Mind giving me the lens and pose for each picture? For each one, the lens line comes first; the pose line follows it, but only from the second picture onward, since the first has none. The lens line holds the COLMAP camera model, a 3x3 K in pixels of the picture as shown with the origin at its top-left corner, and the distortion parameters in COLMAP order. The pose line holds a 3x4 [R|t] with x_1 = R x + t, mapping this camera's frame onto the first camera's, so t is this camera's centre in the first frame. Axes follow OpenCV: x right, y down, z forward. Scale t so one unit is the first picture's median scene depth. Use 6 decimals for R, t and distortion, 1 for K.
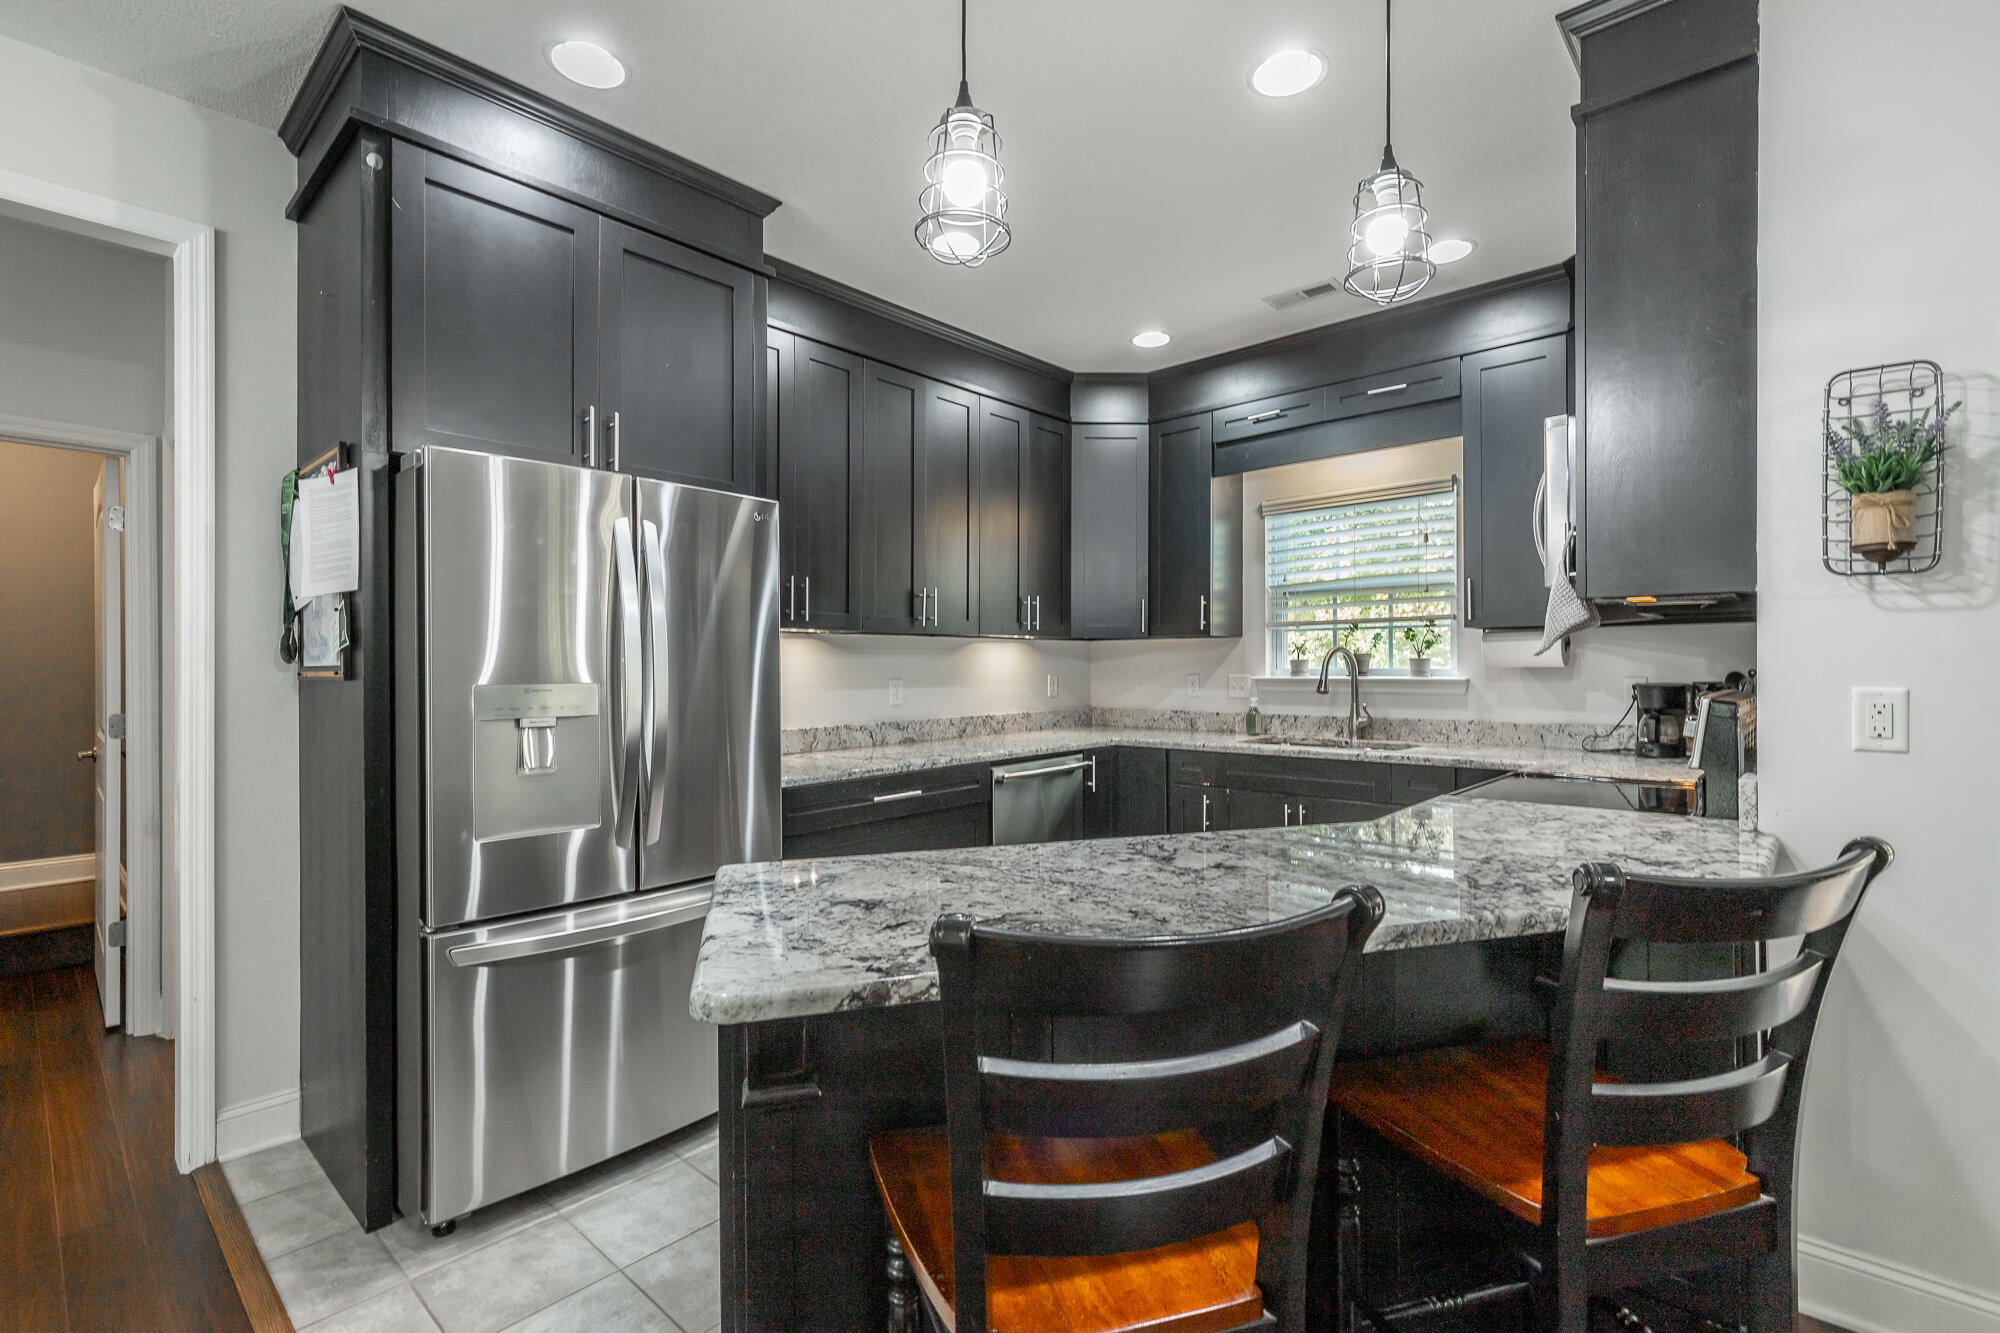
lens RADIAL K [[896.2, 0, 1020.0], [0, 896.2, 669.2], [0, 0, 1]] dist [0.000622, -0.000292]
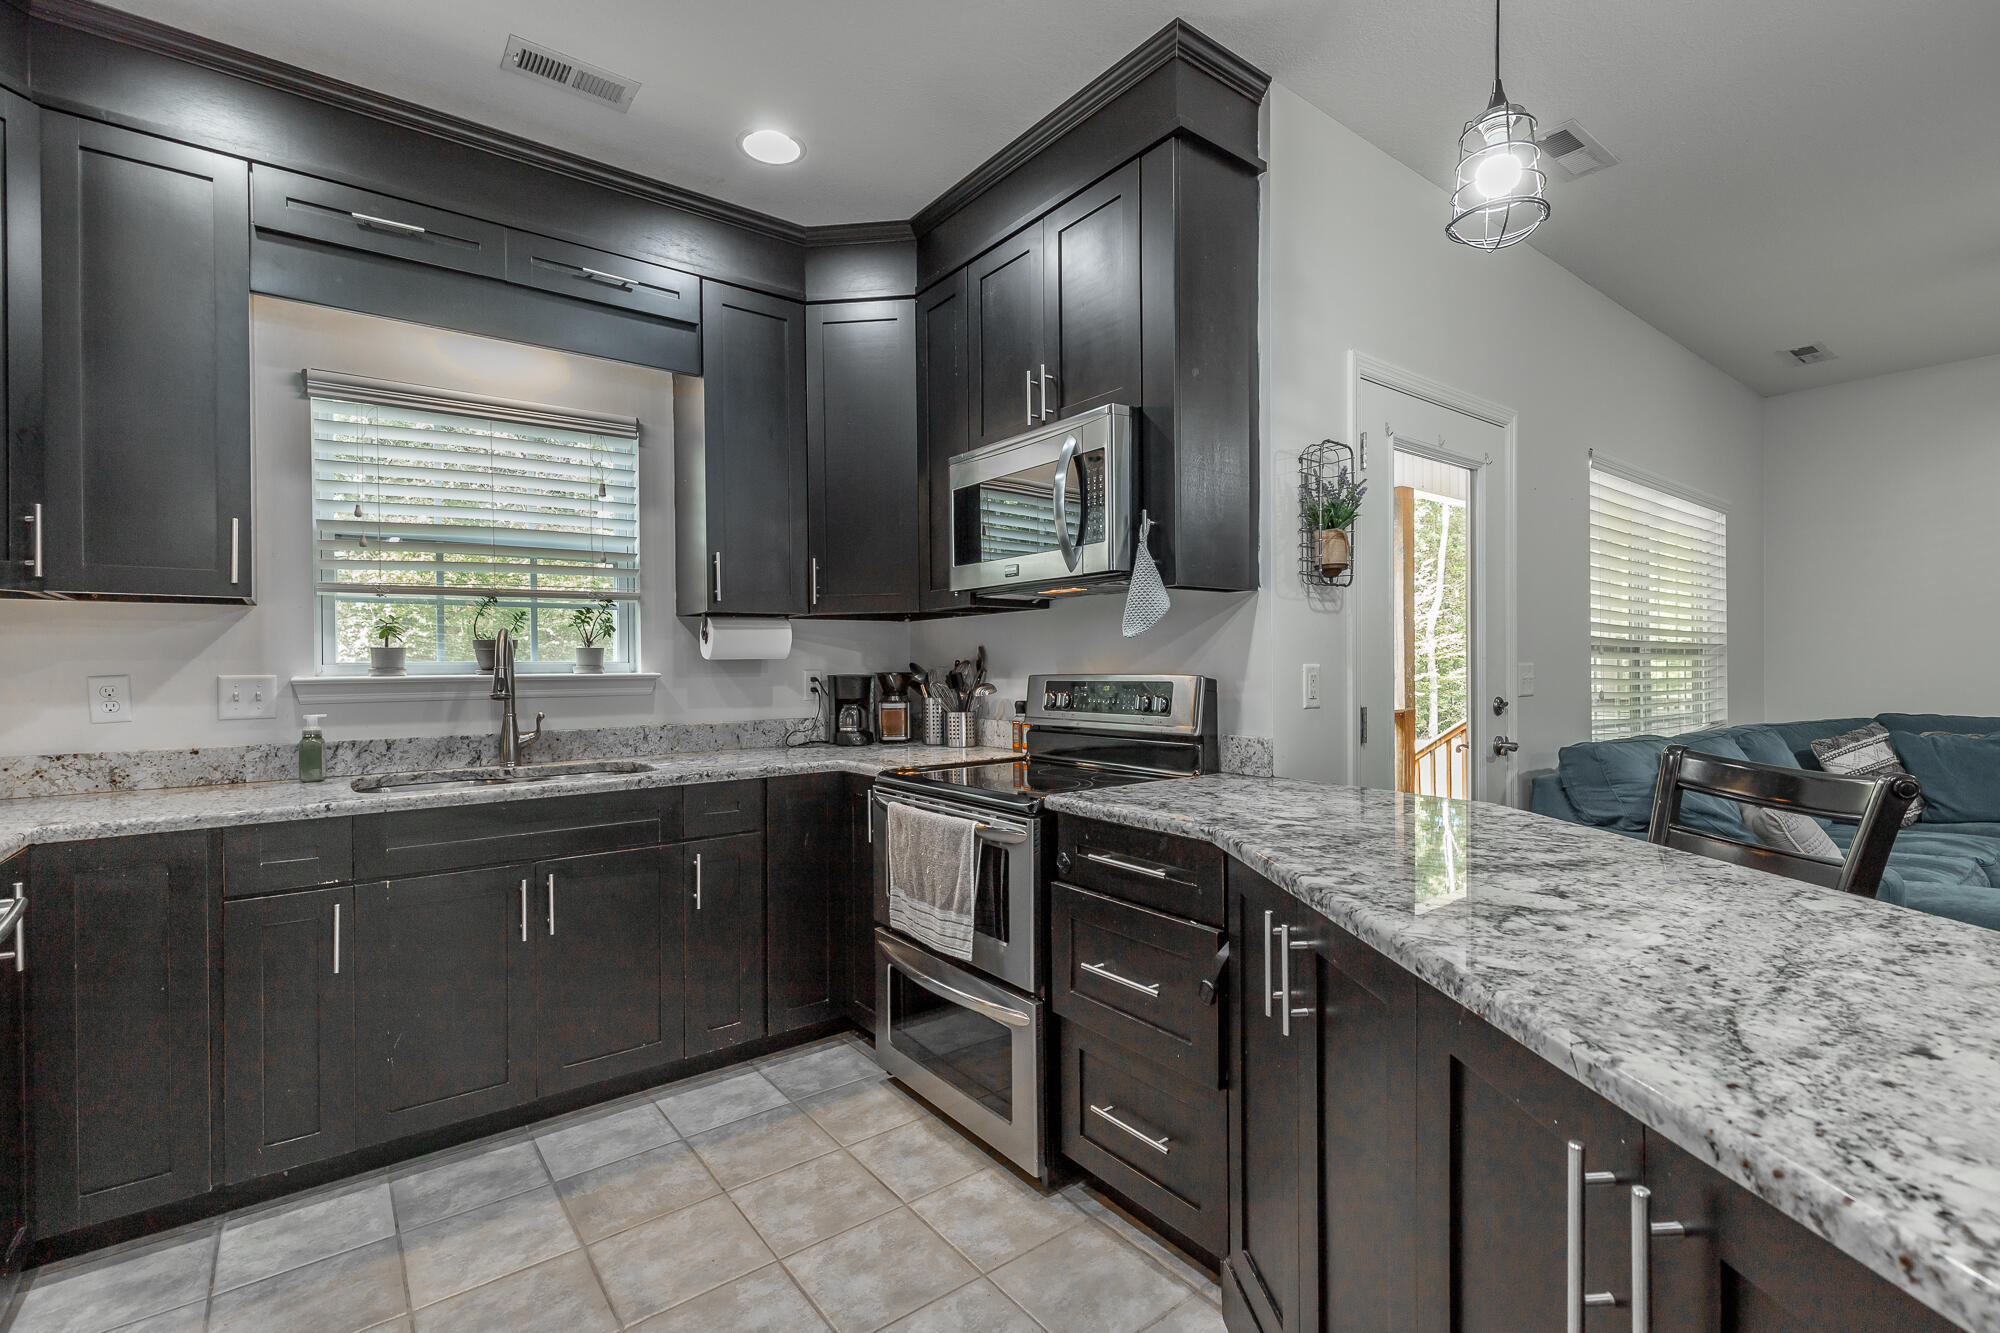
lens RADIAL K [[896.2, 0, 1020.0], [0, 896.2, 669.2], [0, 0, 1]] dist [0.000622, -0.000292]
pose [[0.179391, -0.001839, 0.983776, -0.486192], [0.011840, 0.999930, -0.000290, 0.020566], [-0.983707, 0.011700, 0.179400, 1.077274]]
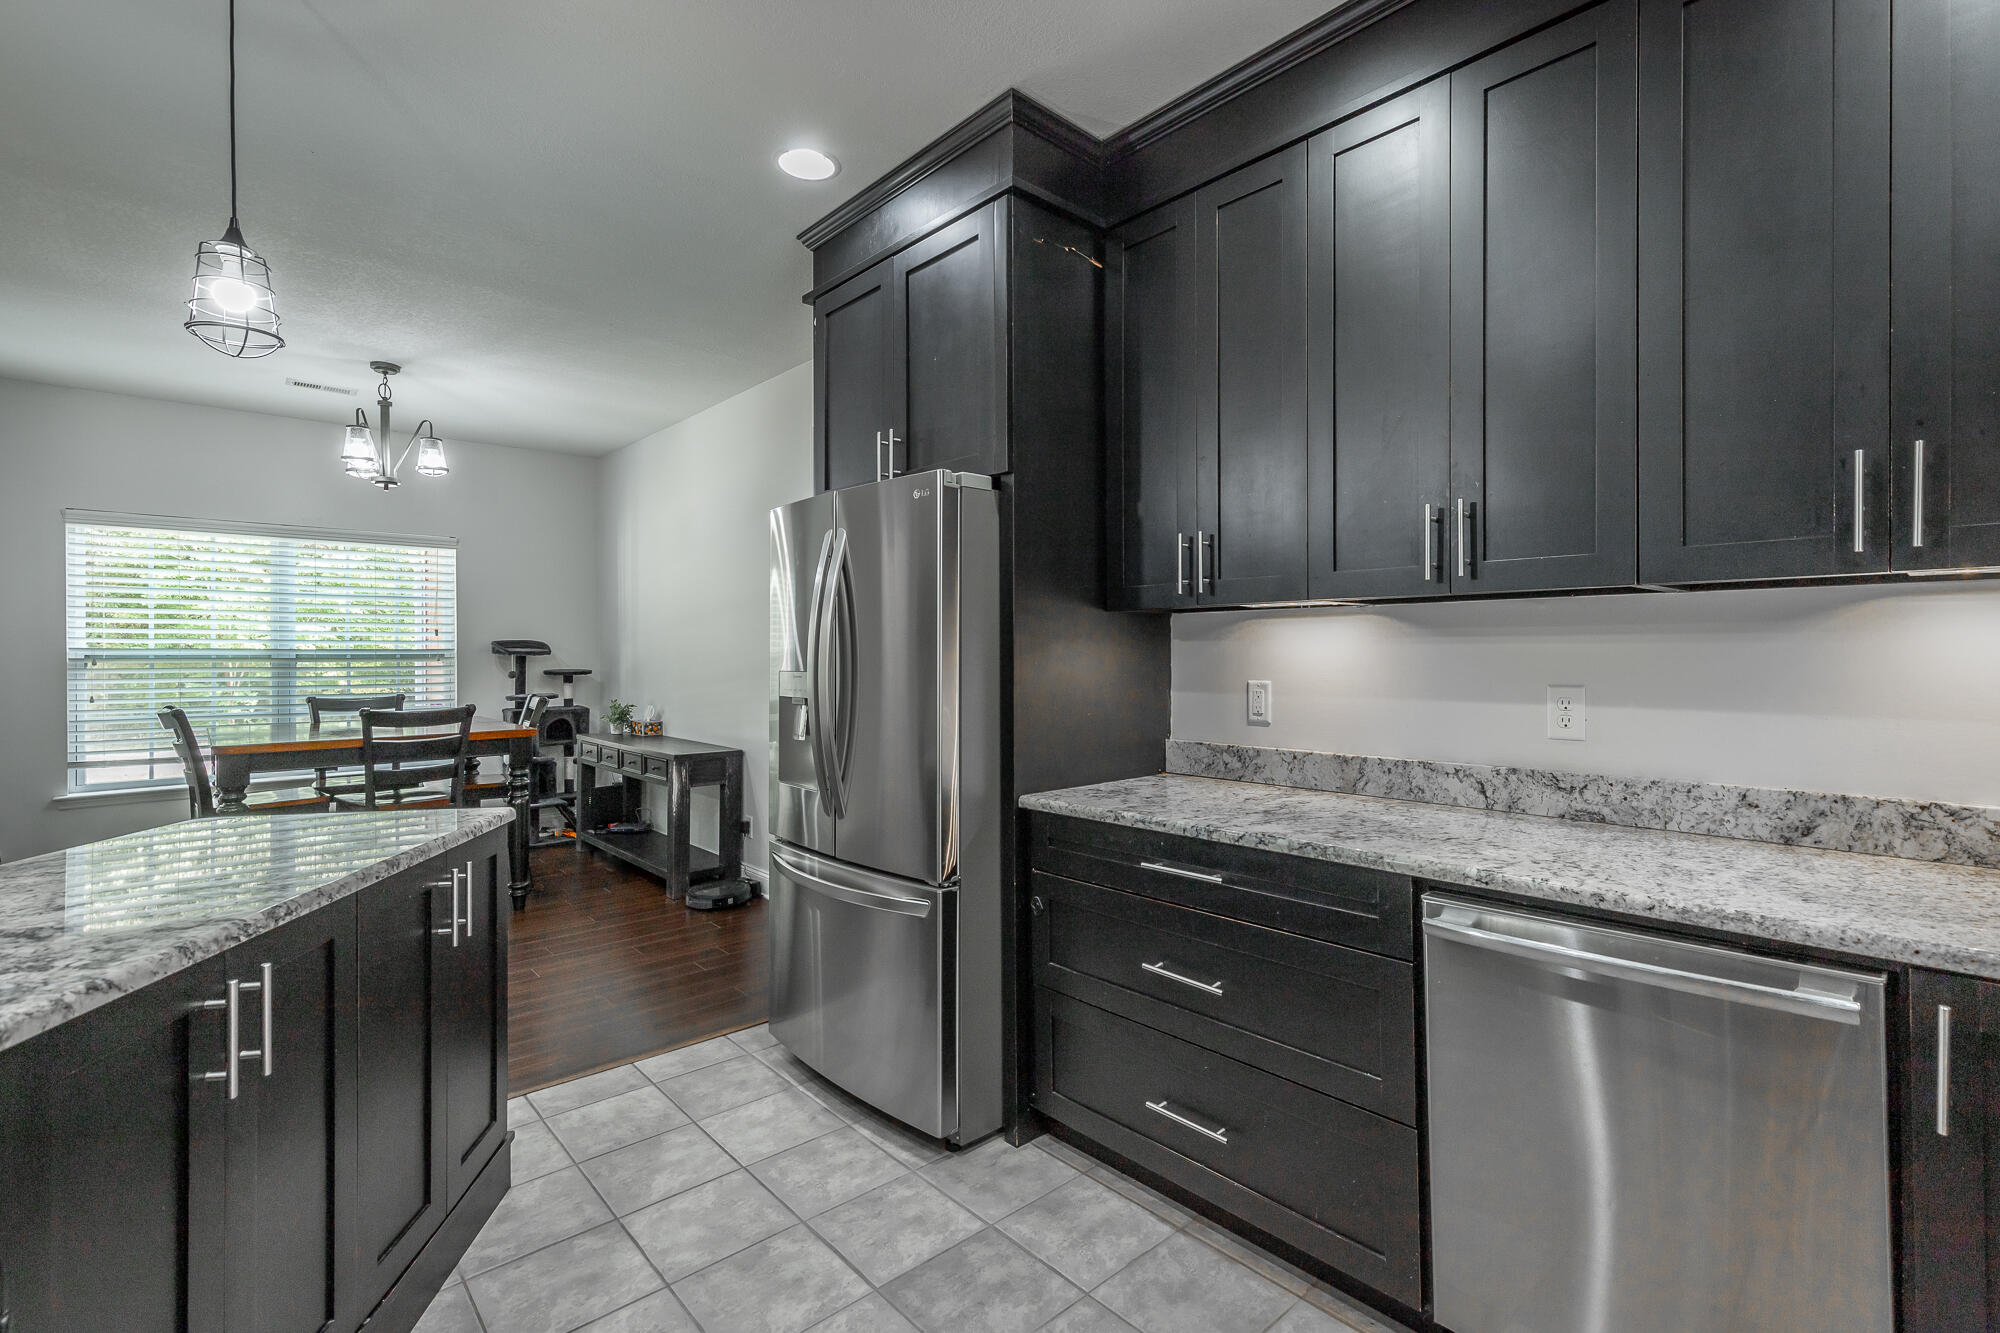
lens RADIAL K [[893.8, 0, 1018.5], [0, 893.8, 658.8], [0, 0, 1]] dist [0.000238, -0.000641]
pose [[-0.099555, 0.011437, -0.994966, 0.811616], [0.000147, 0.999934, 0.011479, -0.020340], [0.995032, 0.000997, -0.099550, 1.624387]]
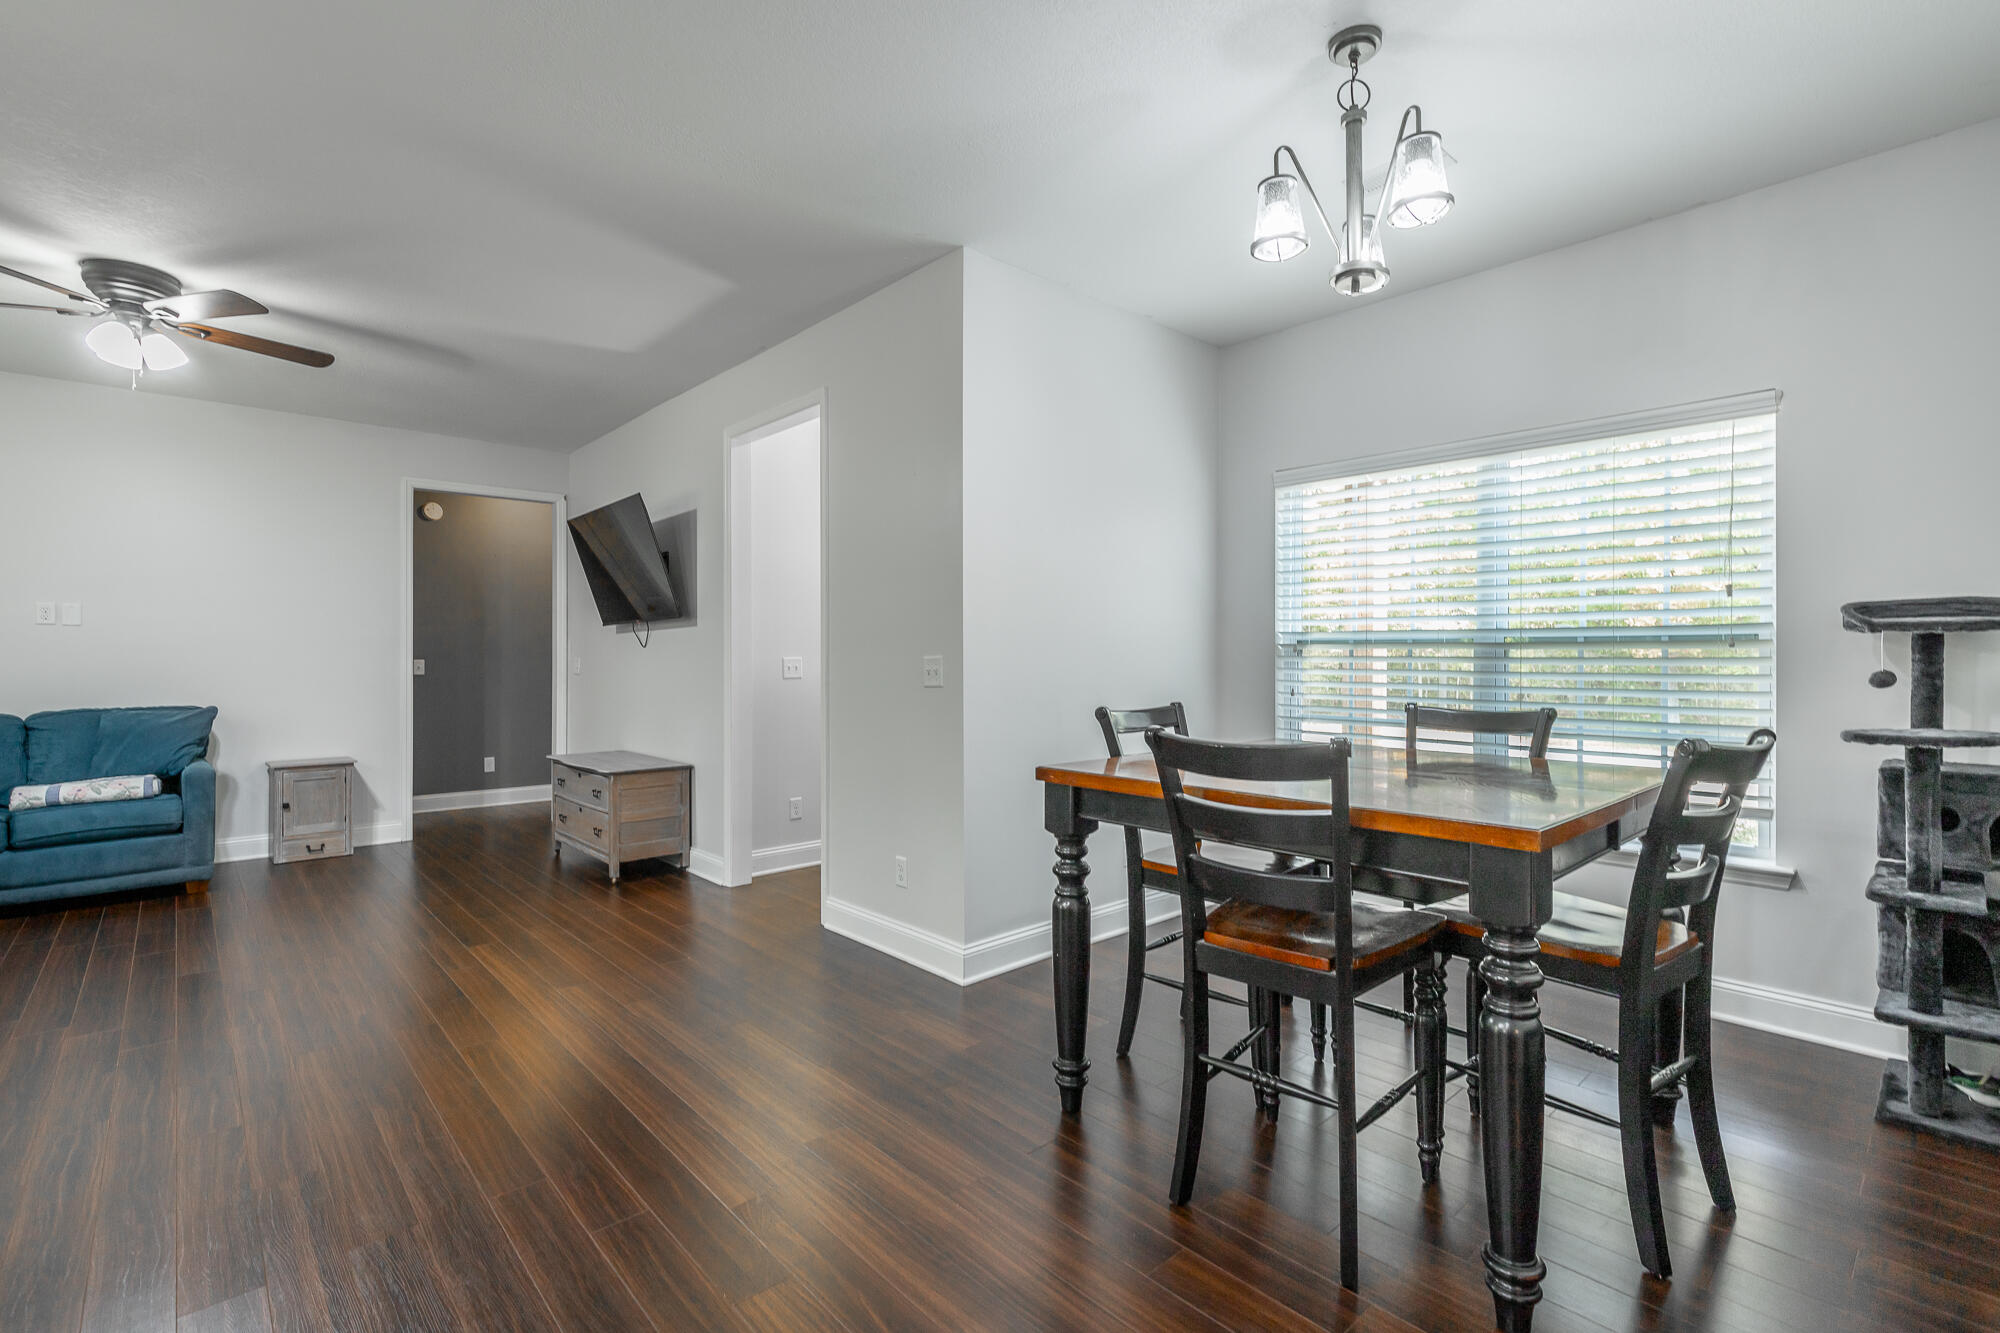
lens RADIAL K [[893.8, 0, 1018.5], [0, 893.8, 658.8], [0, 0, 1]] dist [0.000238, -0.000641]
pose [[-0.996570, 0.001443, 0.082741, -1.055806], [0.001934, 0.999981, 0.005860, 0.032700], [-0.082731, 0.006000, -0.996554, 0.922497]]
